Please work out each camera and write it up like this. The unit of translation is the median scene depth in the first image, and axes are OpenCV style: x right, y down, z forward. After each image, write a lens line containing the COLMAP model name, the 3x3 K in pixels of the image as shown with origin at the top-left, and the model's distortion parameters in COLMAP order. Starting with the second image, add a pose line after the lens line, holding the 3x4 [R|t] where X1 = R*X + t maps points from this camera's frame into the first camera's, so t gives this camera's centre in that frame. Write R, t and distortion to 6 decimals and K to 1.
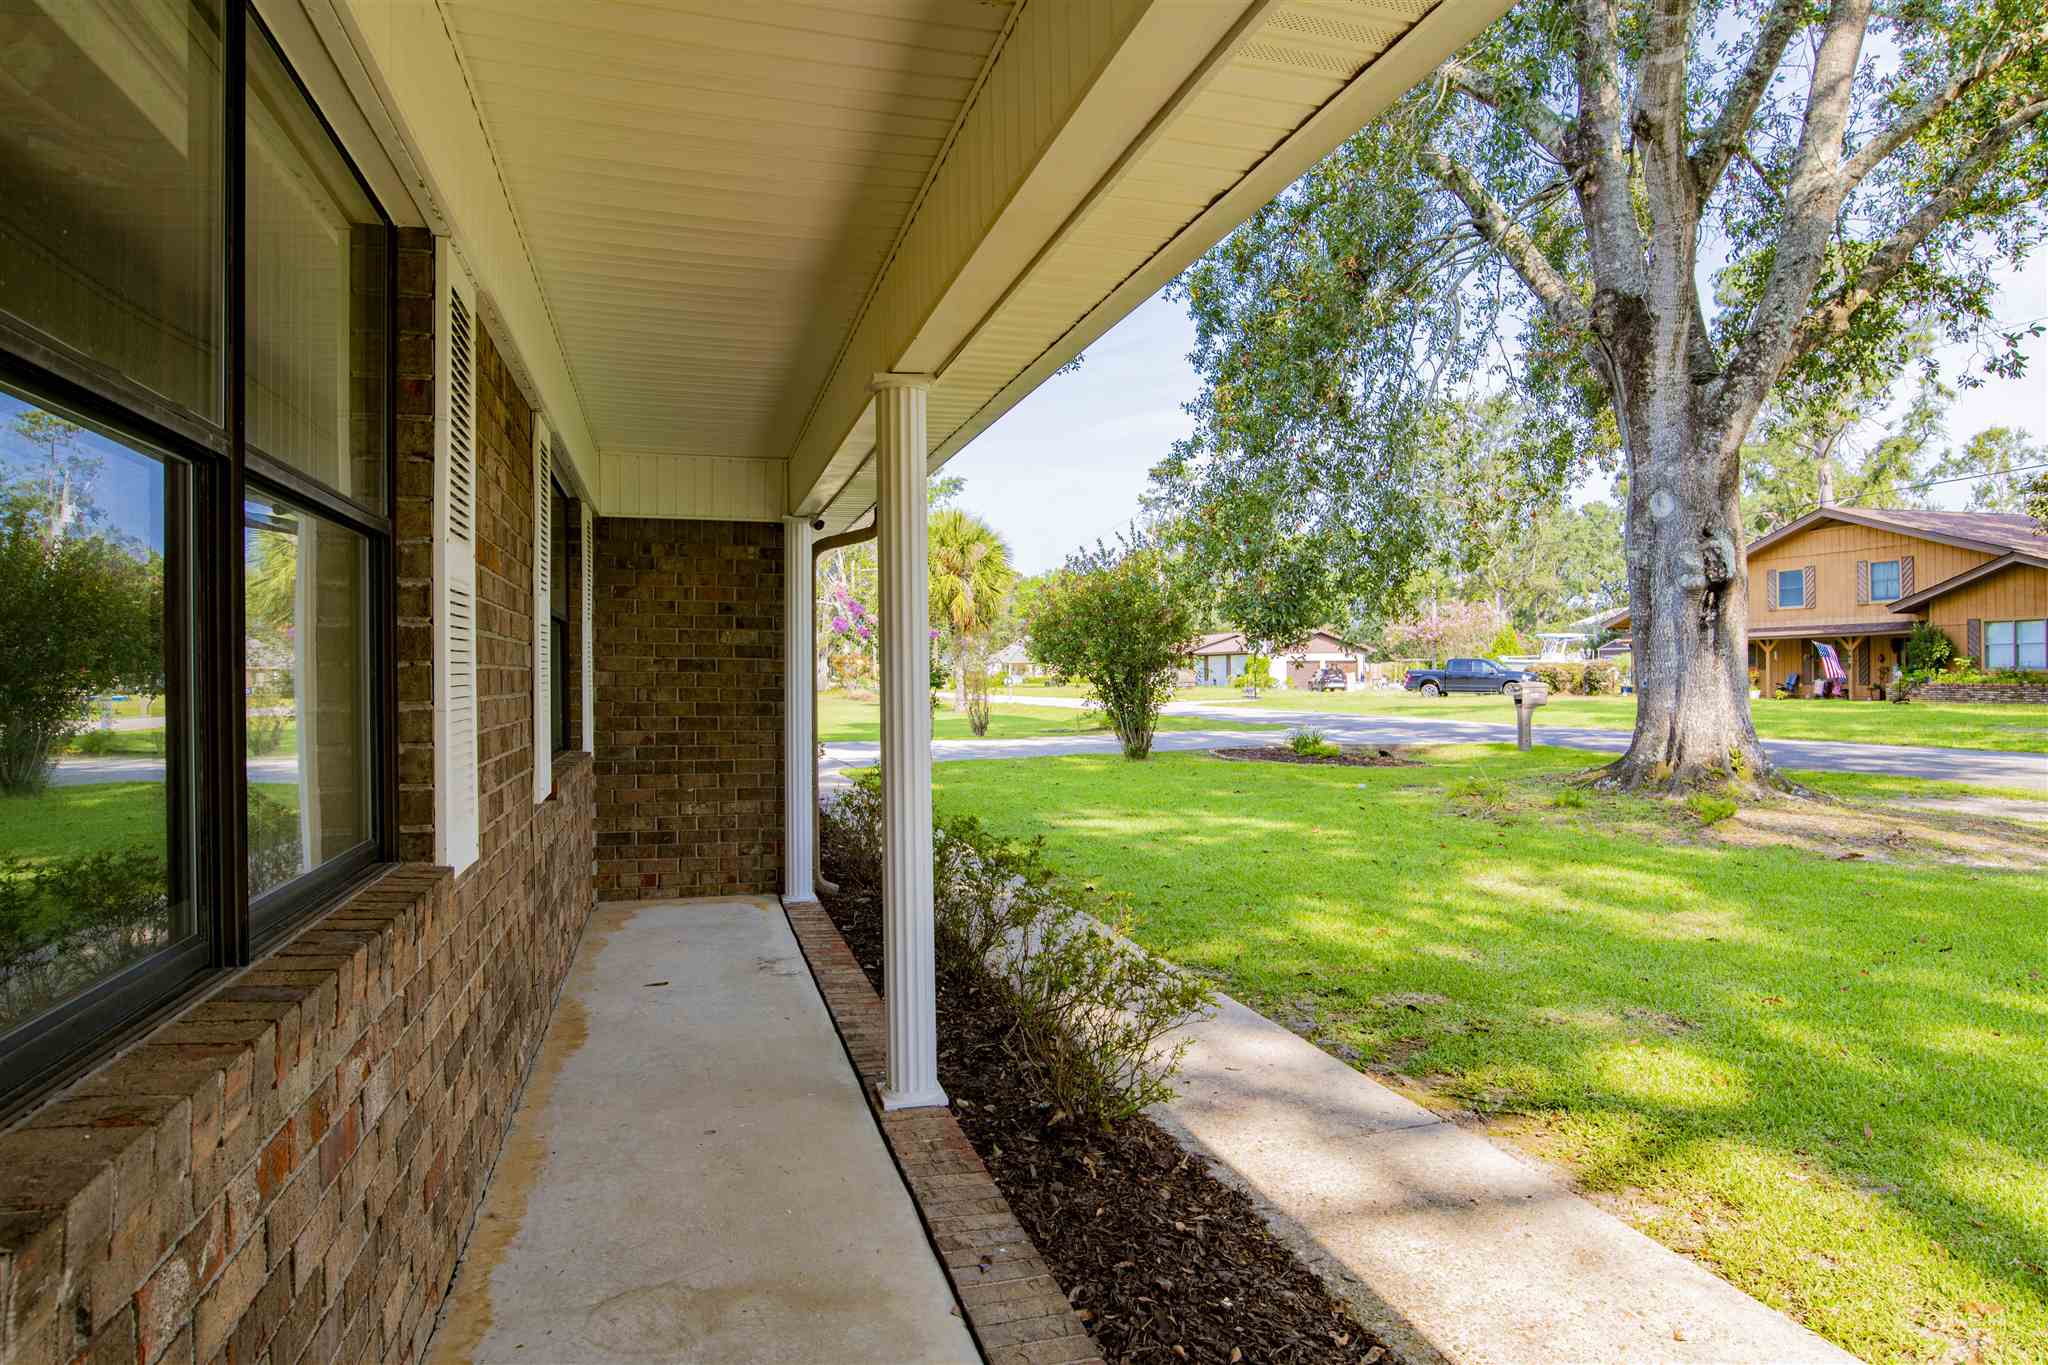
lens RADIAL K [[1294.2, 0, 1025.2], [0, 1294.2, 678.6], [0, 0, 1]] dist [-0.002273, -0.000269]
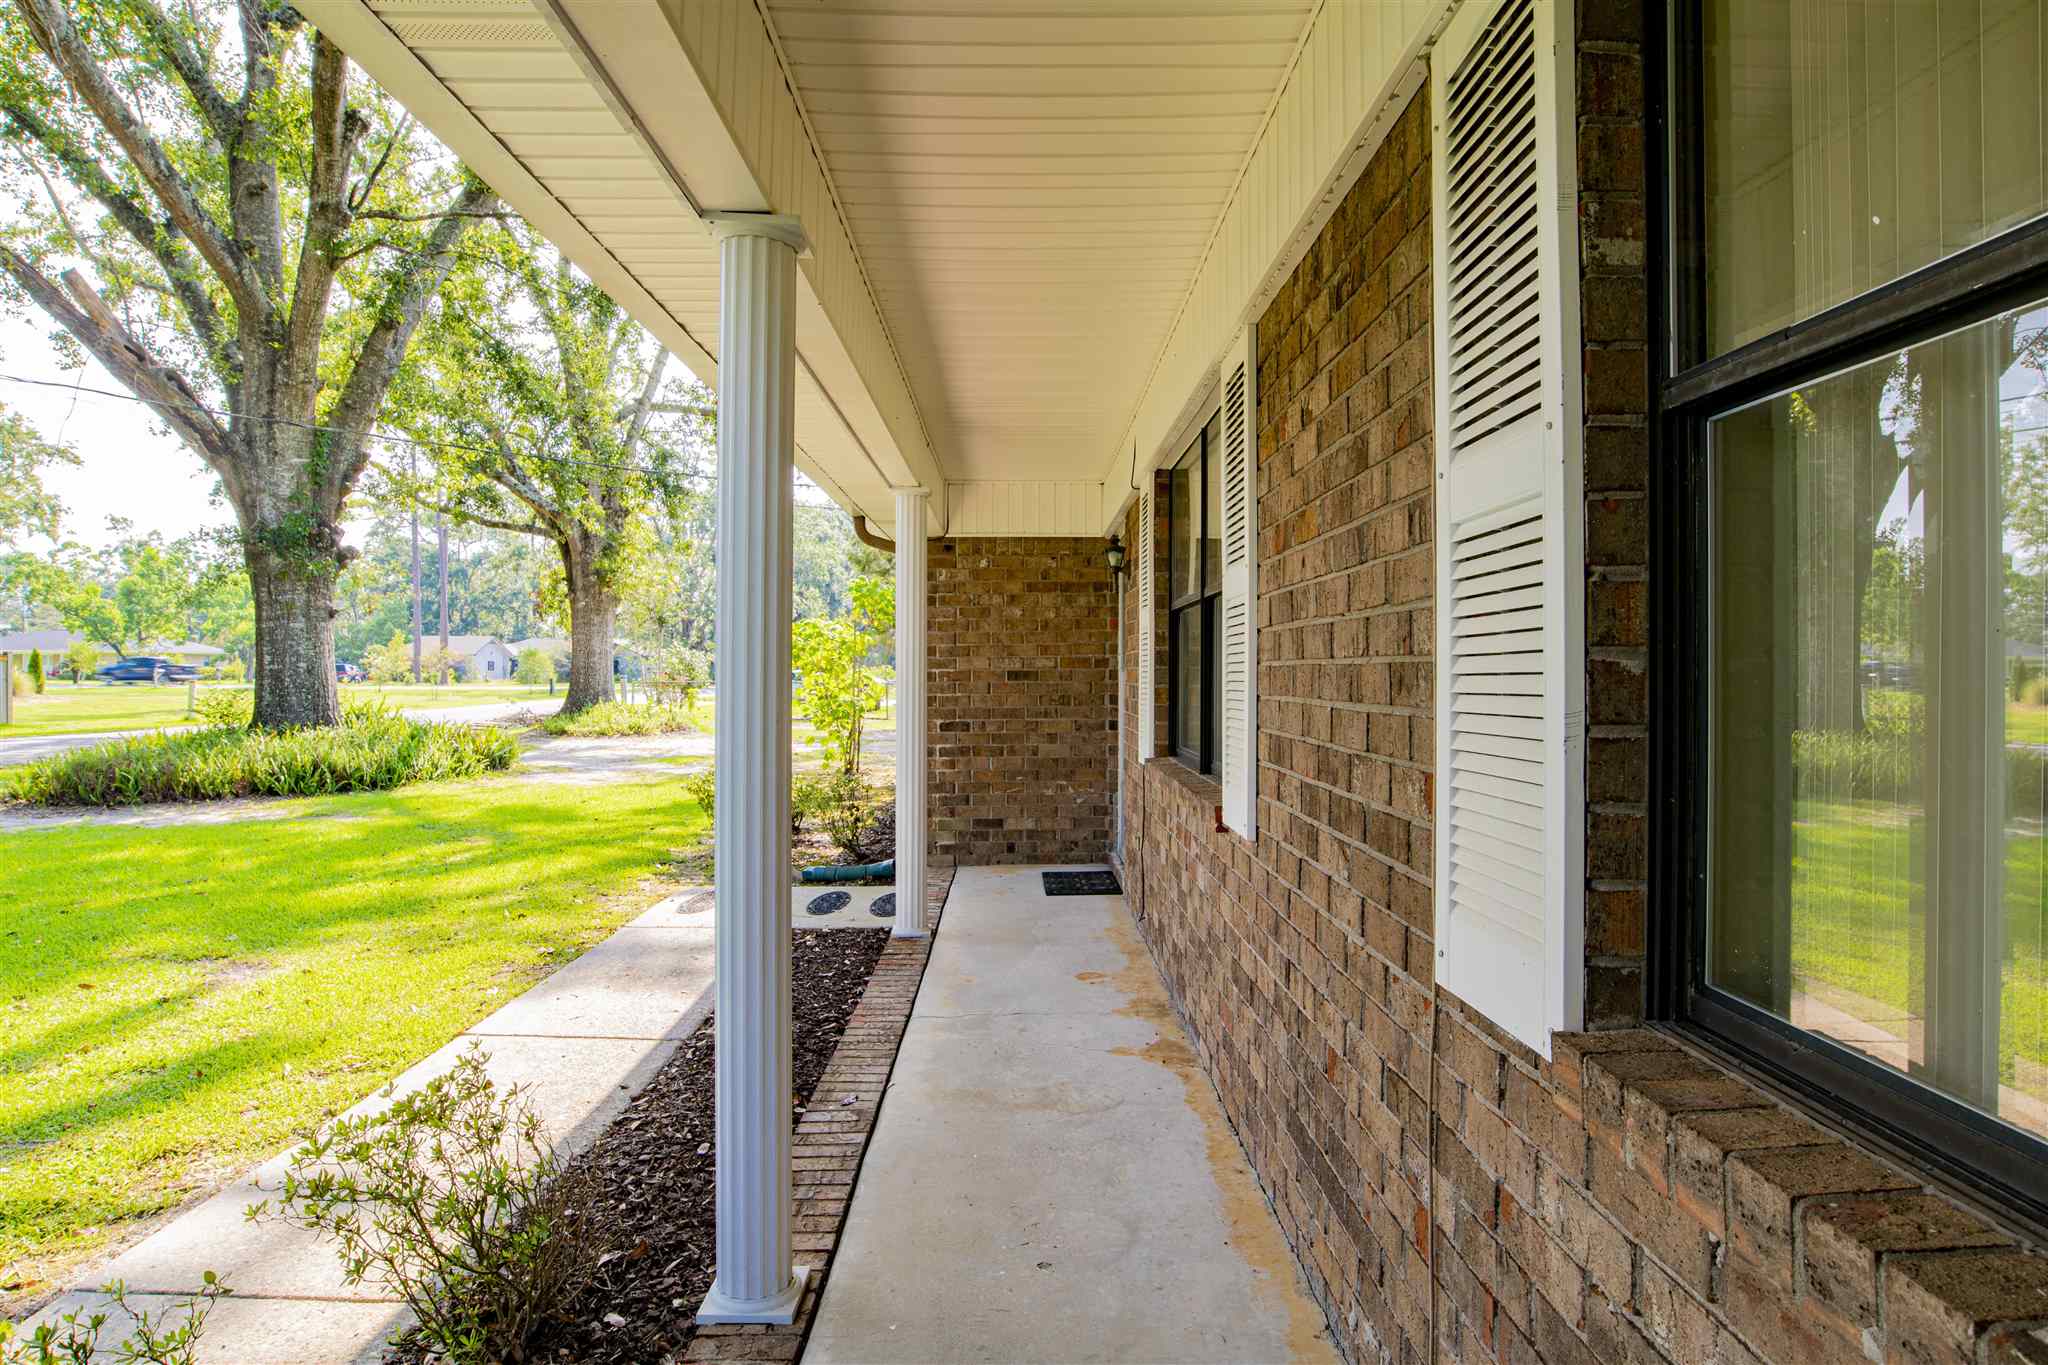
lens RADIAL K [[1109.7, 0, 1025.3], [0, 1109.7, 674.2], [0, 0, 1]] dist [-0.042919, 0.010785]
pose [[-0.966788, 0.009046, 0.255418, -0.509879], [0.010418, 0.999938, 0.004020, -0.007934], [-0.255366, 0.006548, -0.966822, 2.065775]]
